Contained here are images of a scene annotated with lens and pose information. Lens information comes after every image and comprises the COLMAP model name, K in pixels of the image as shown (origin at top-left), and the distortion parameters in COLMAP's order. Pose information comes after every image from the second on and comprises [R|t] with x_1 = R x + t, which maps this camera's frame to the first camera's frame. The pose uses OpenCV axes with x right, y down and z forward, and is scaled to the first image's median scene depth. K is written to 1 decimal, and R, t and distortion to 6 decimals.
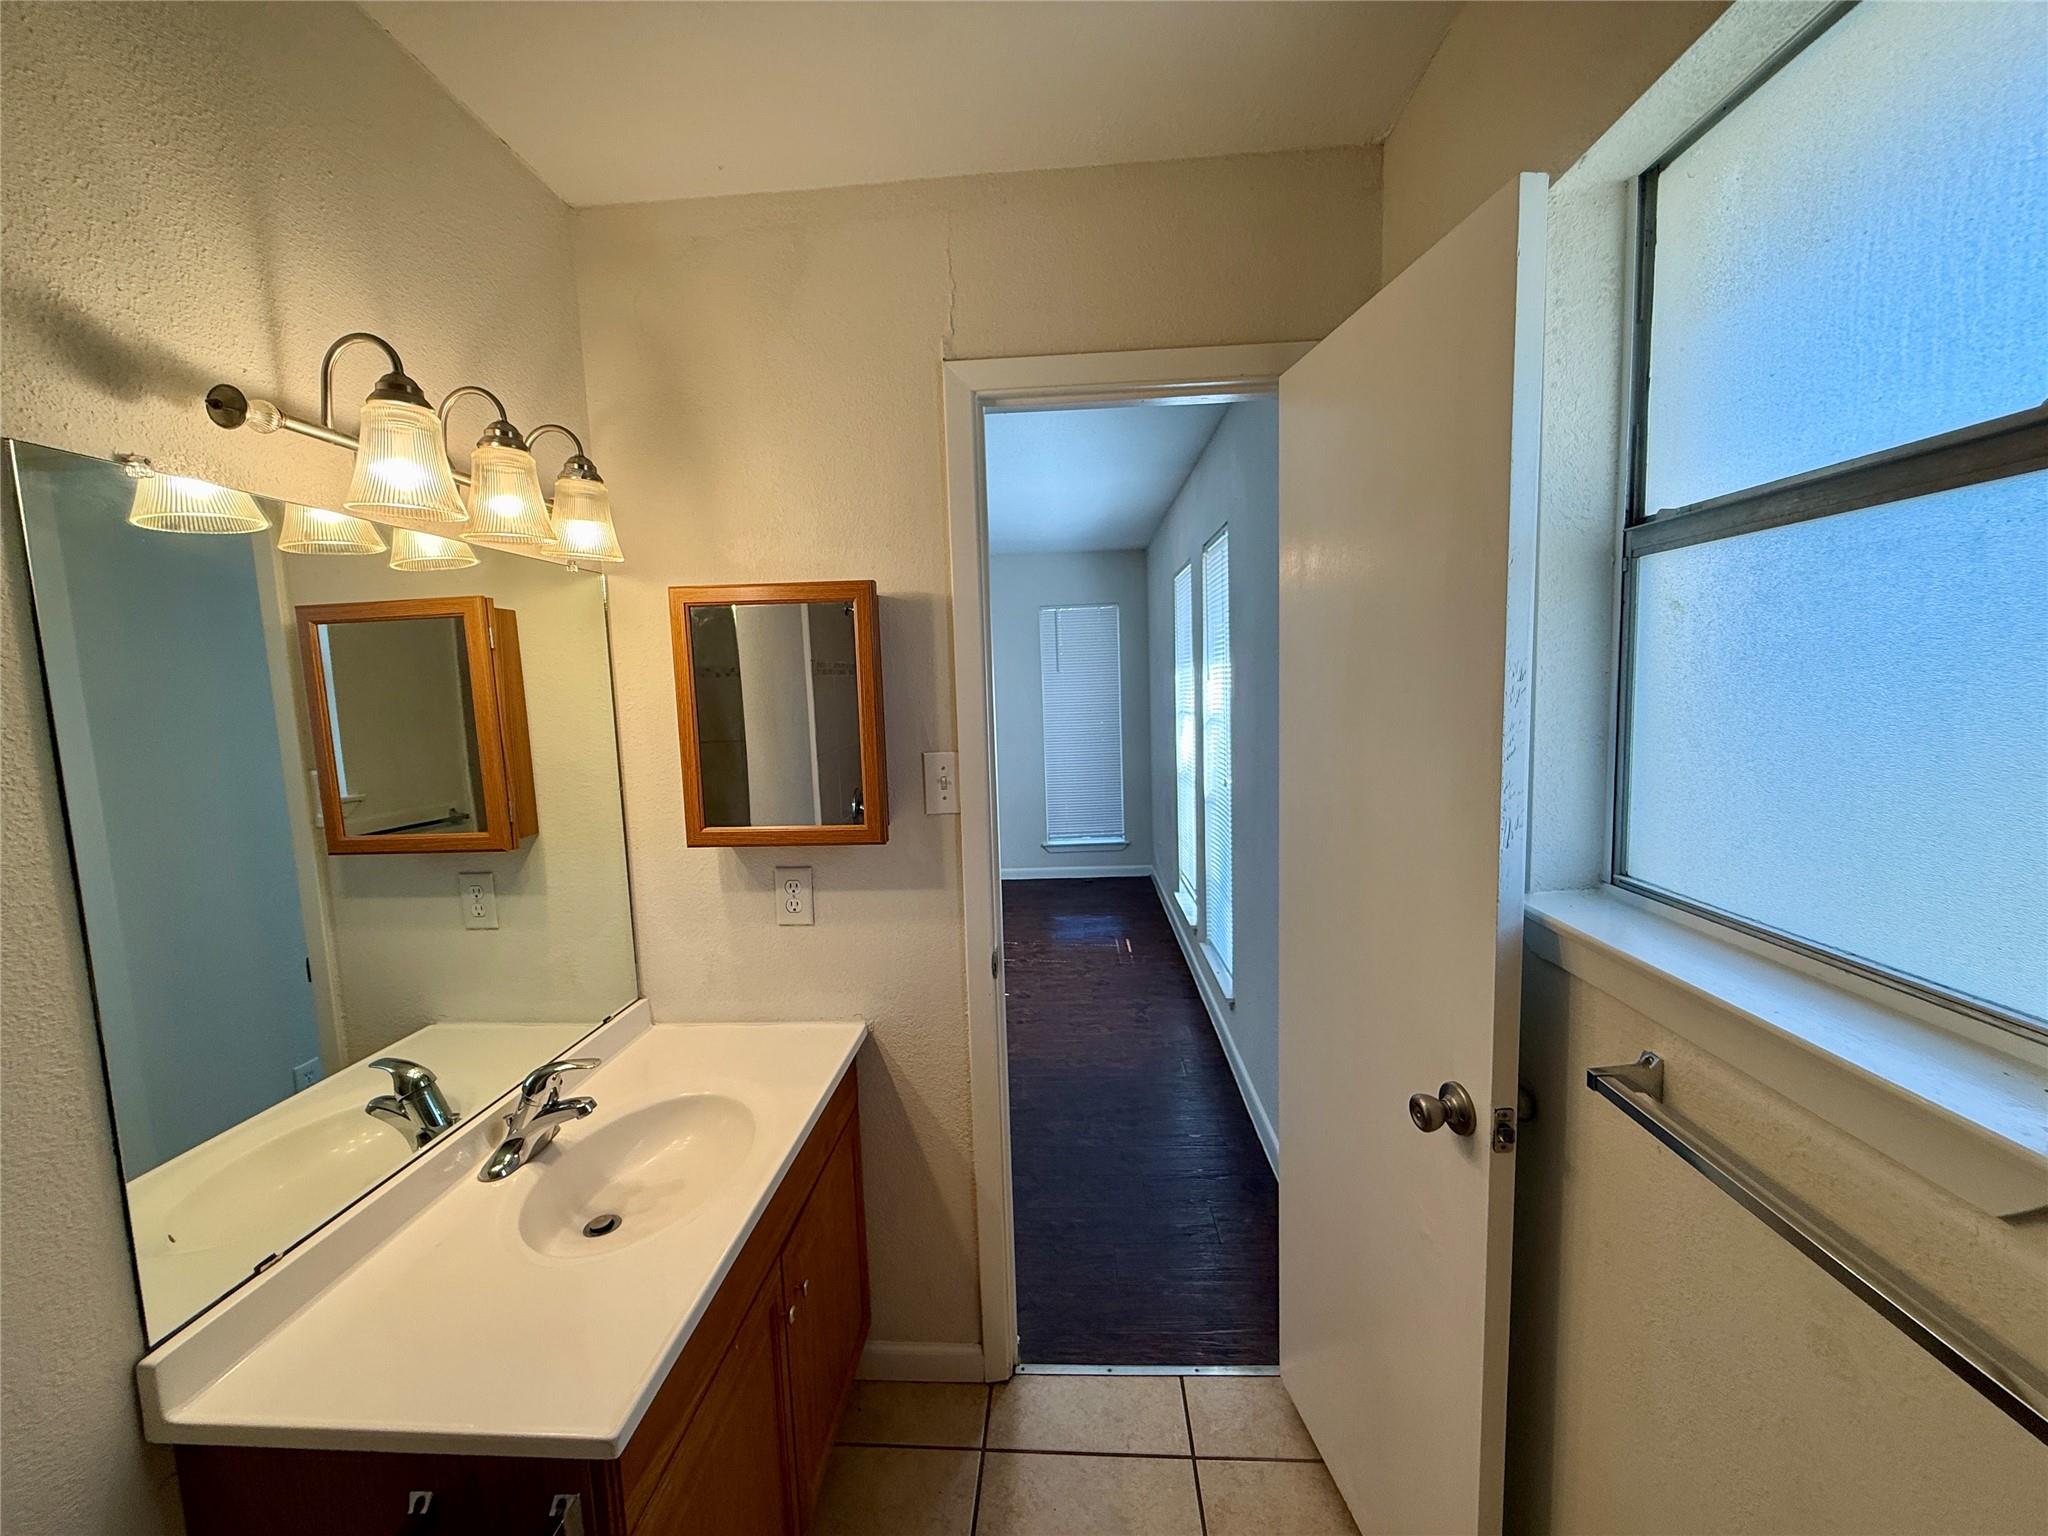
lens RADIAL K [[817.2, 0, 1032.1], [0, 817.2, 764.0], [0, 0, 1]] dist [-0.000274, -0.000055]
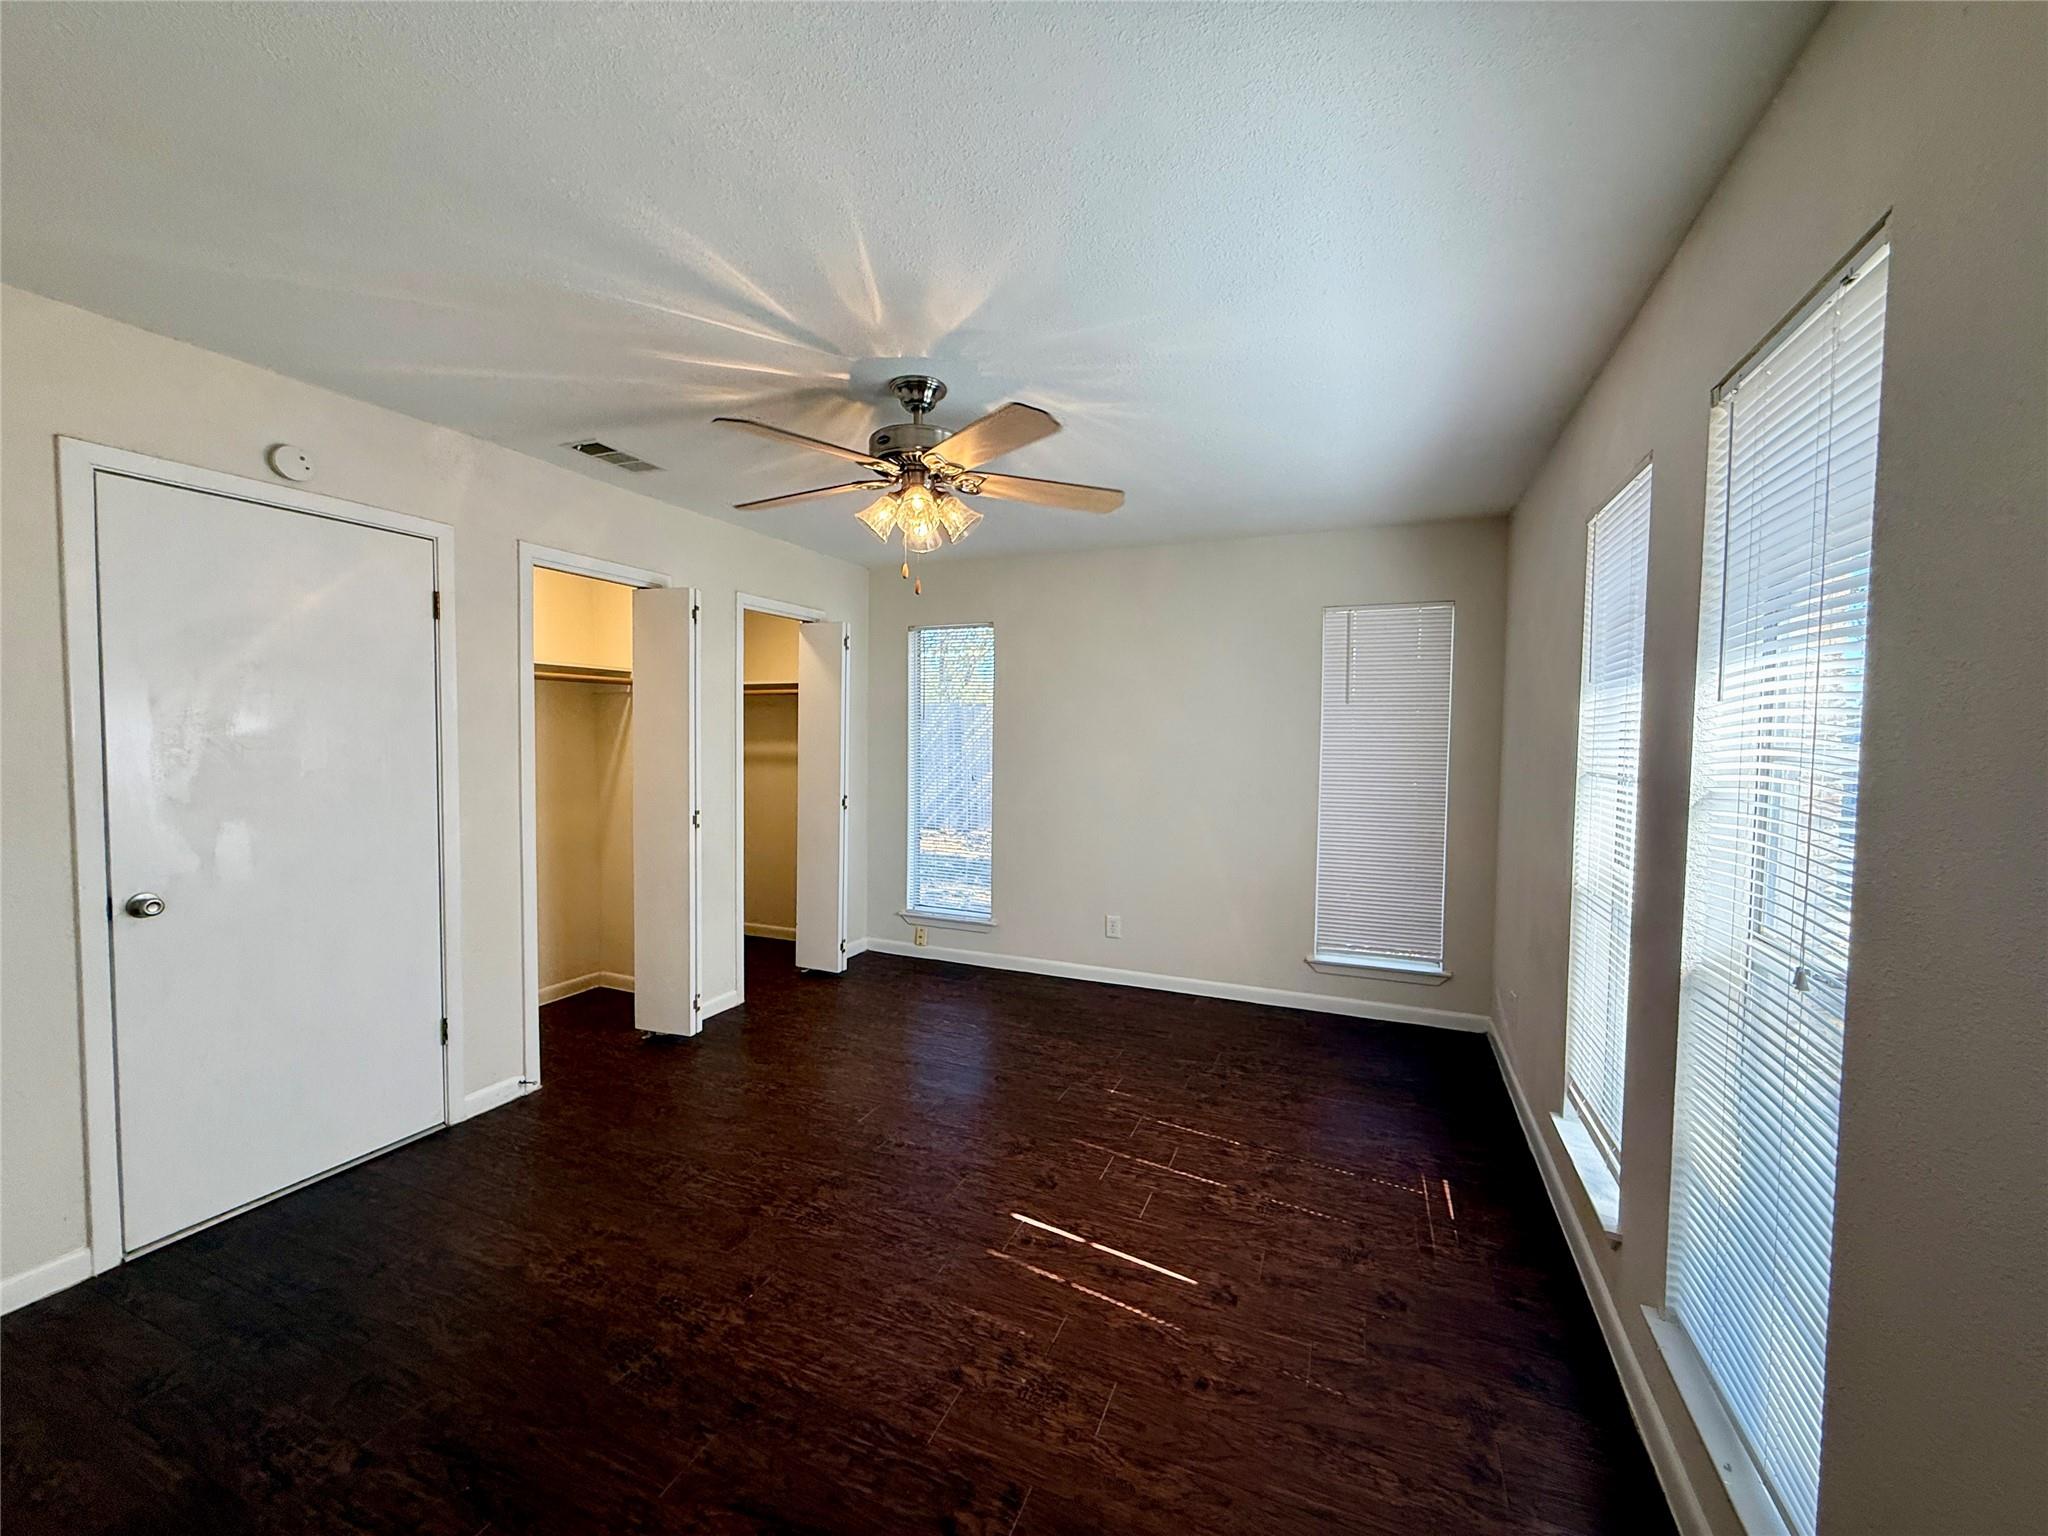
lens RADIAL K [[817.2, 0, 1008.7], [0, 817.2, 770.2], [0, 0, 1]] dist [-0.000274, -0.000055]
pose [[0.930947, 0.058474, -0.360442, 0.025010], [-0.075815, 0.996537, -0.034149, -0.020764], [0.357197, 0.059118, 0.932156, 0.371472]]
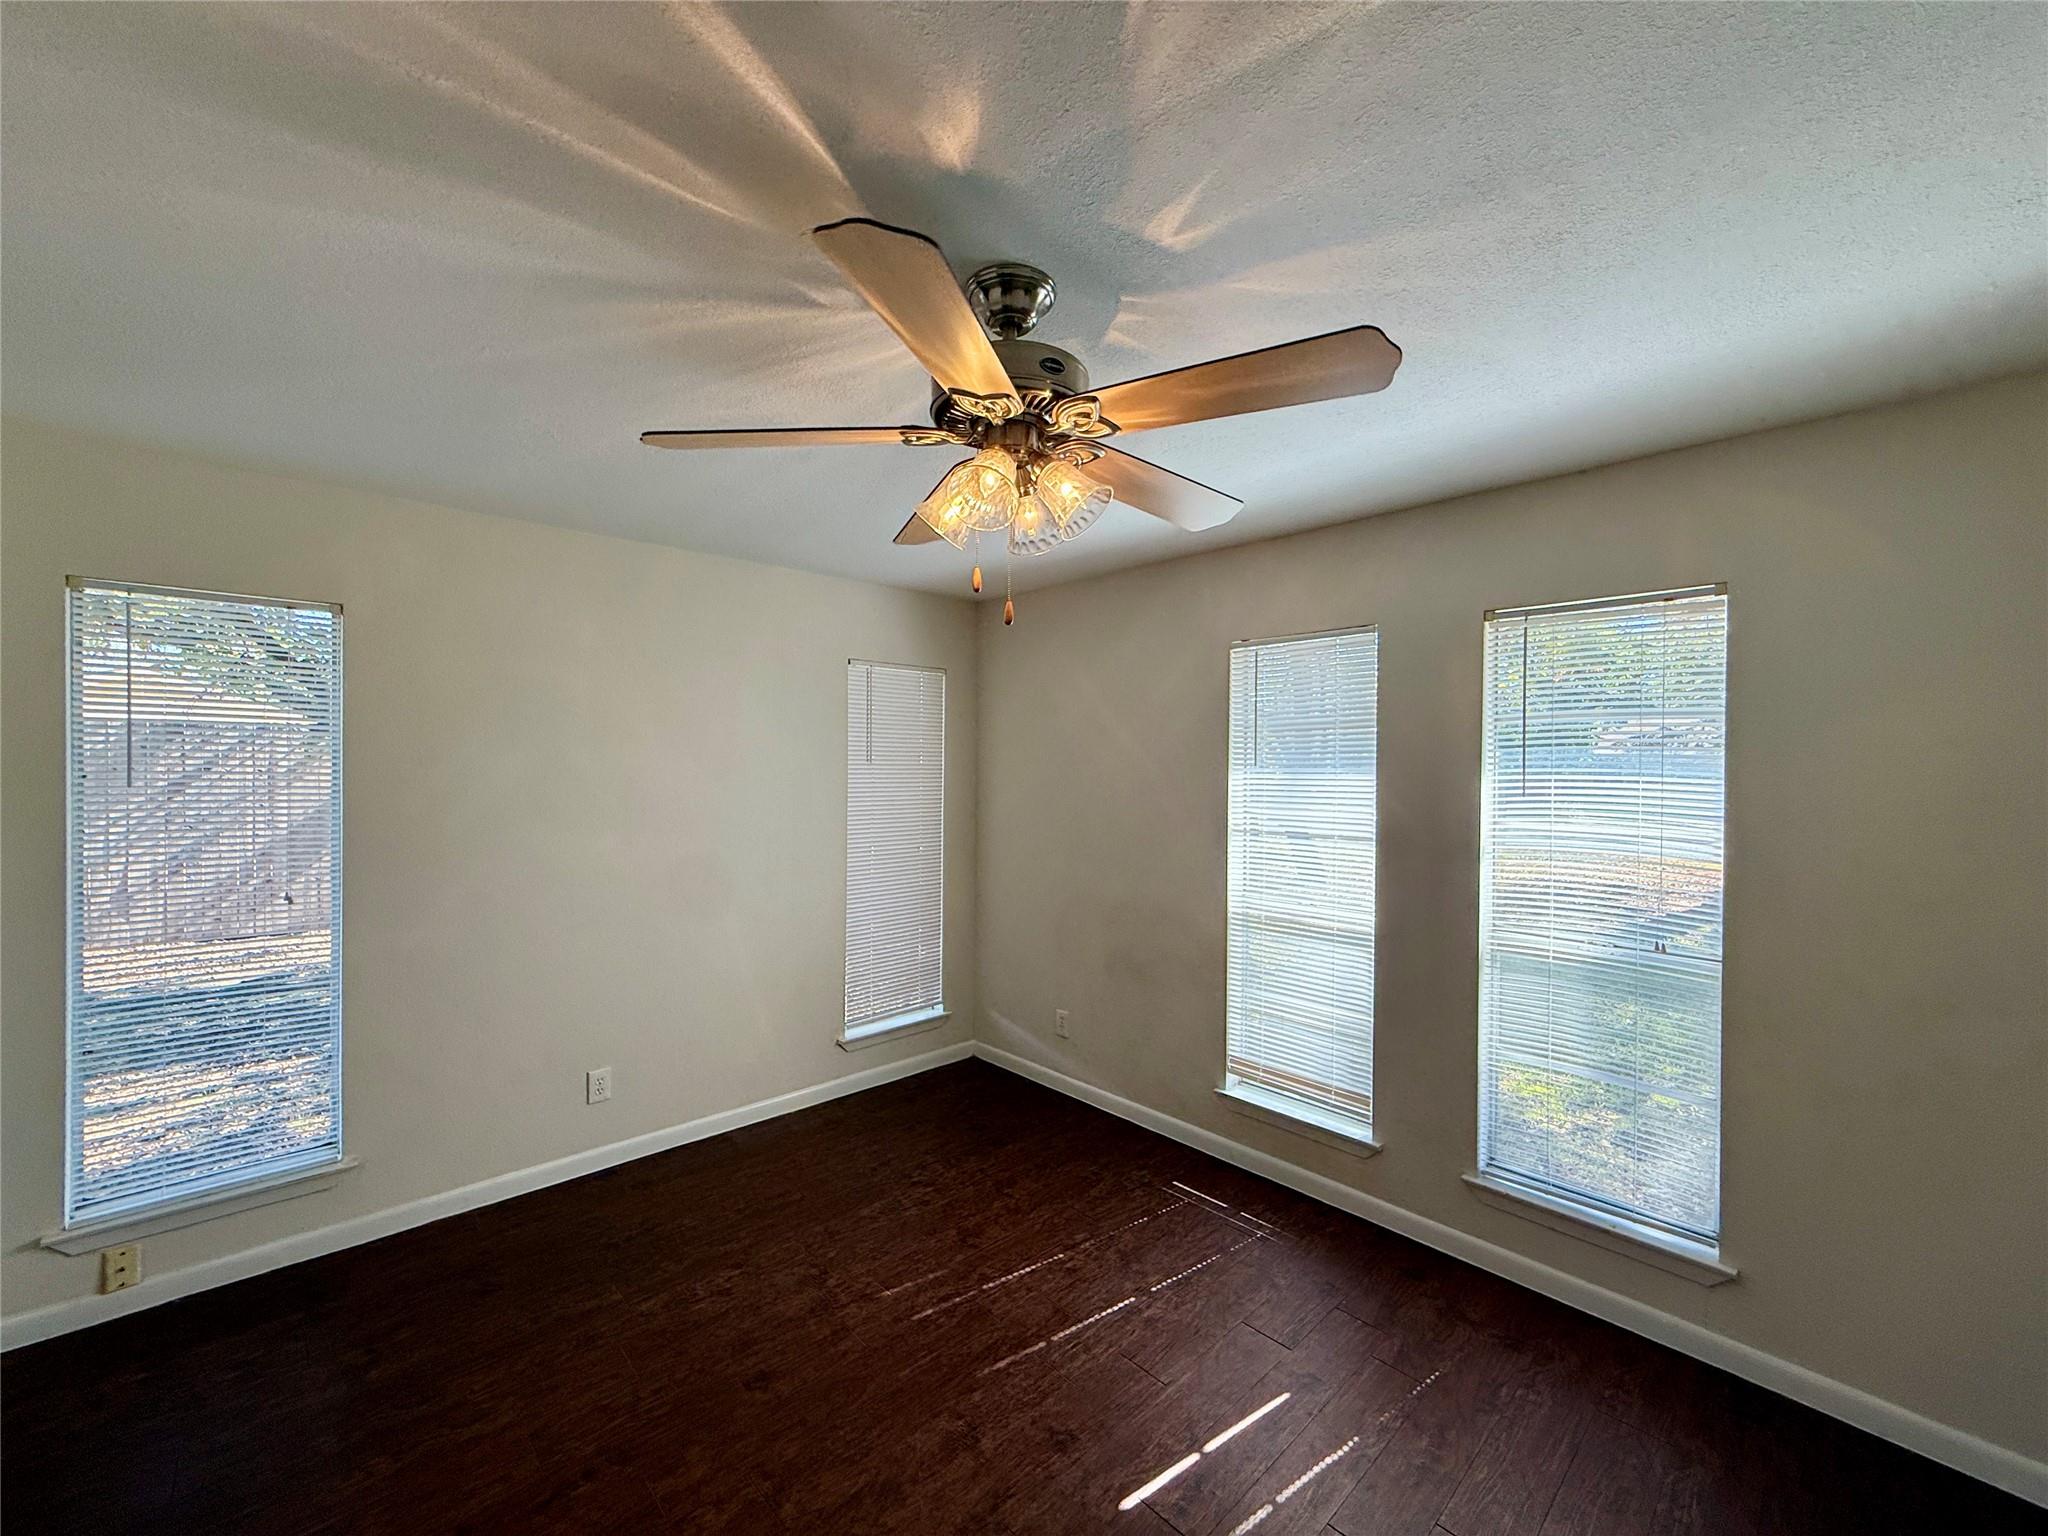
lens RADIAL K [[817.2, 0, 1028.1], [0, 817.2, 755.3], [0, 0, 1]] dist [-0.000274, -0.000055]
pose [[0.712382, 0.041232, 0.700579, -0.442755], [0.047576, 0.993139, -0.106829, -0.058256], [-0.700177, 0.109434, 0.705532, 0.600713]]
